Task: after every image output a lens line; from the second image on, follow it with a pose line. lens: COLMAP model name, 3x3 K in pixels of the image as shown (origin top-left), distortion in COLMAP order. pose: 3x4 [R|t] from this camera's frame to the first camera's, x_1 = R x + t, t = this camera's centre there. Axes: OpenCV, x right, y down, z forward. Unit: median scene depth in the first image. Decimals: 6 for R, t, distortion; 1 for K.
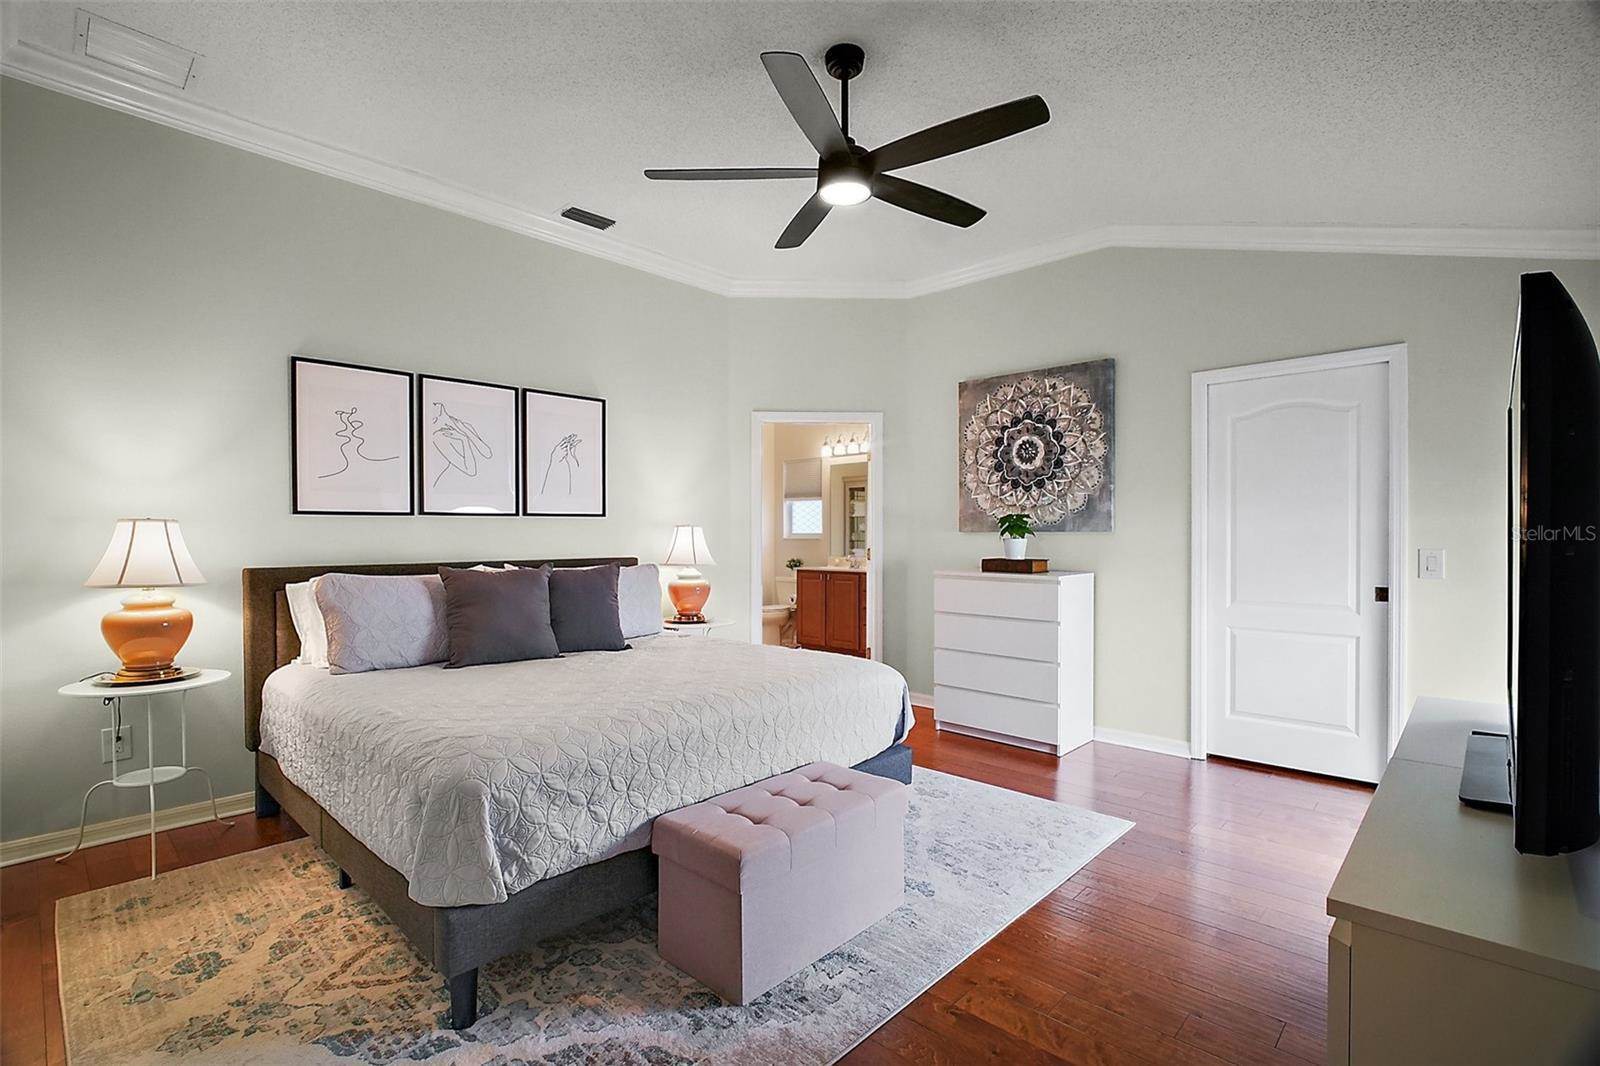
lens RADIAL K [[746.3, 0, 799.8], [0, 746.3, 536.8], [0, 0, 1]] dist [0.018639, -0.000531]
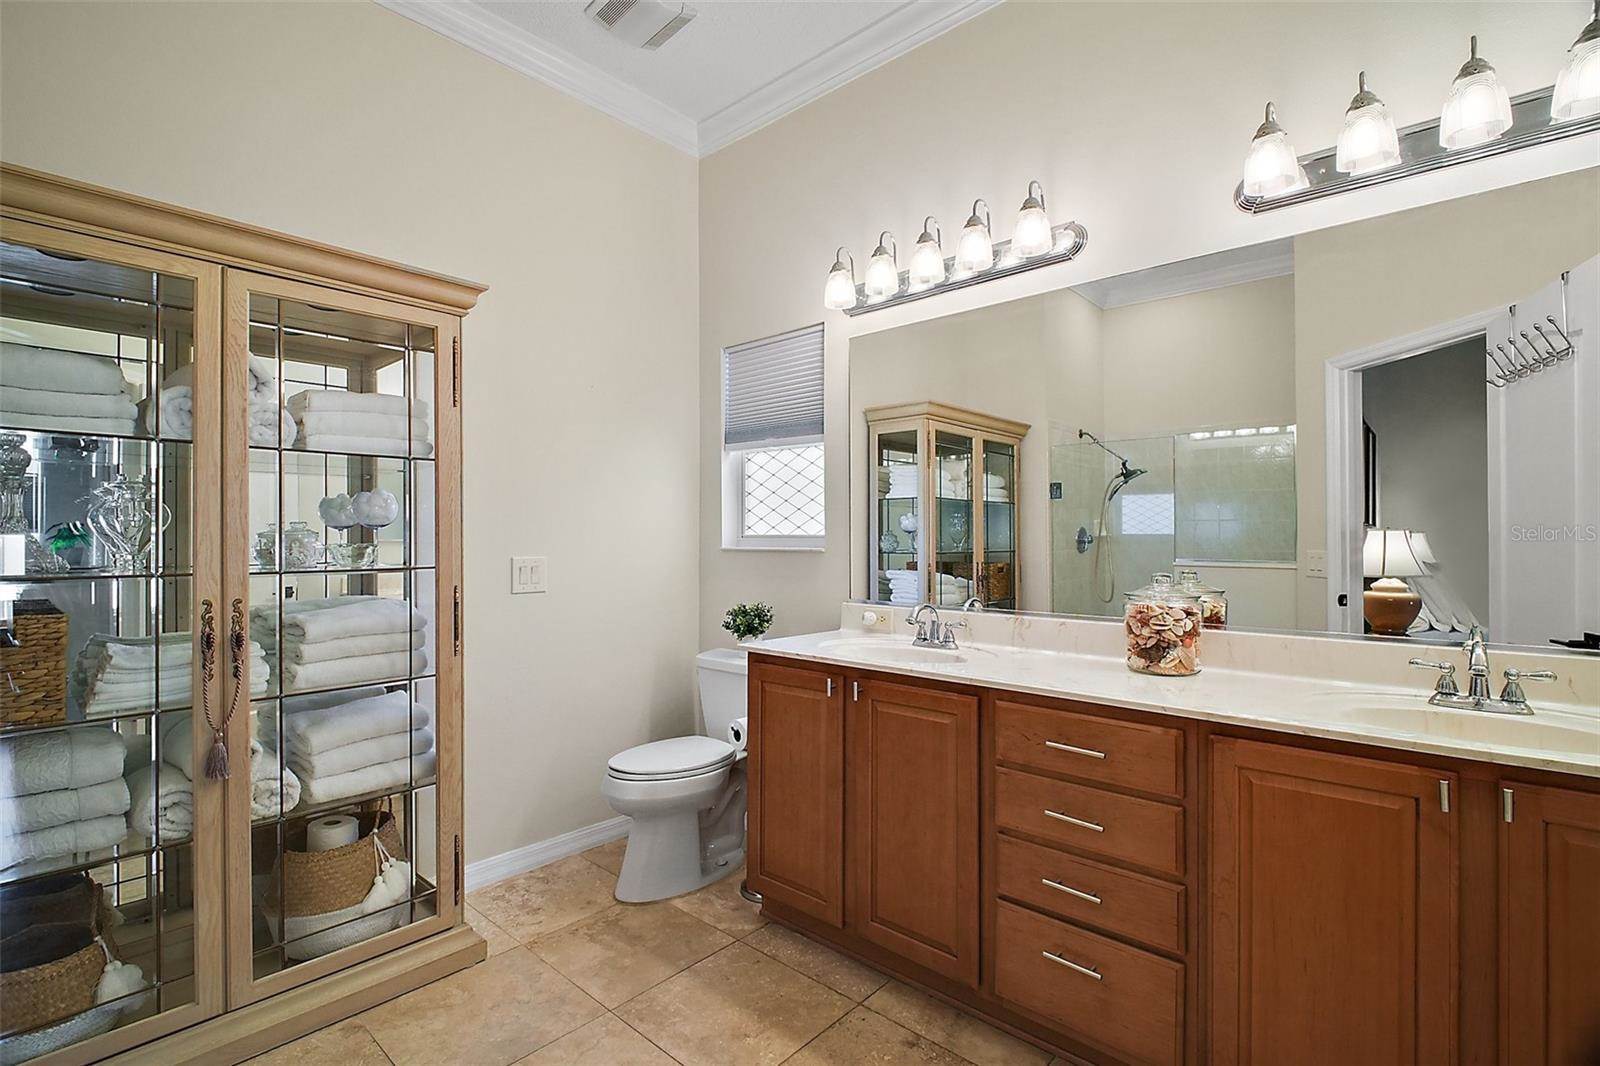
lens RADIAL K [[746.3, 0, 799.9], [0, 746.3, 533.9], [0, 0, 1]] dist [0.018639, -0.000531]
pose [[0.999819, 0.002877, 0.018819, 0.011466], [-0.002779, 0.999982, -0.005247, -0.003668], [-0.018833, 0.005193, 0.999809, 0.645878]]
